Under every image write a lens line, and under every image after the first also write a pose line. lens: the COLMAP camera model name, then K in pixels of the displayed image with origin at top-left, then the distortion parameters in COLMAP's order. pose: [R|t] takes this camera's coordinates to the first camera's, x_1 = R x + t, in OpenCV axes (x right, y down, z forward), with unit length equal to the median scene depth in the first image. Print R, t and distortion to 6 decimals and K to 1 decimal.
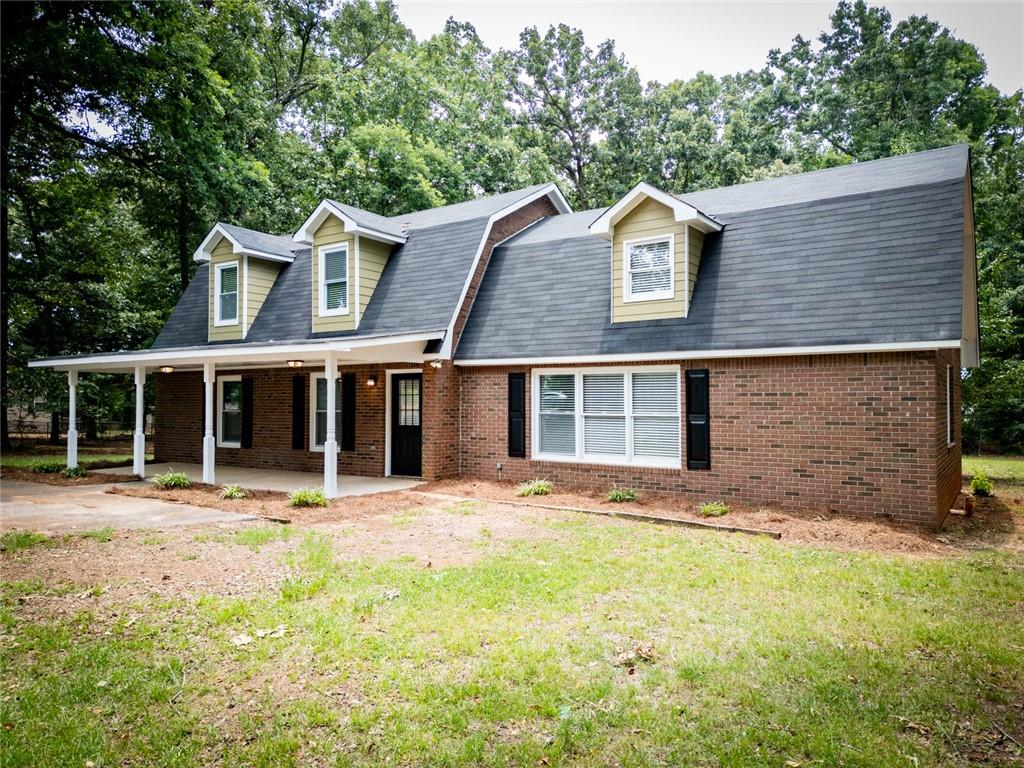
lens RADIAL K [[718.6, 0, 512.0], [0, 718.6, 384.0], [0, 0, 1]] dist [0.110629, -0.128108]
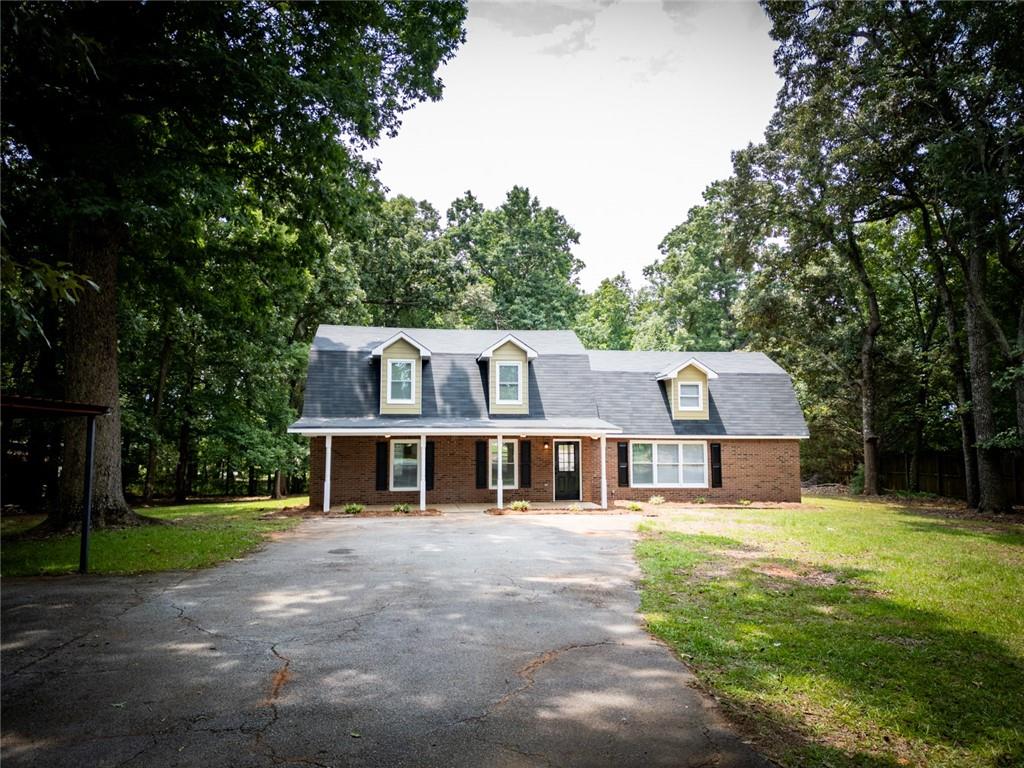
lens RADIAL K [[718.6, 0, 512.0], [0, 718.6, 384.0], [0, 0, 1]] dist [0.110629, -0.128108]
pose [[0.737244, 0.057670, 0.673161, -1.505672], [-0.016963, 0.997616, -0.066888, -0.036426], [-0.675413, 0.037893, 0.736465, -0.219853]]
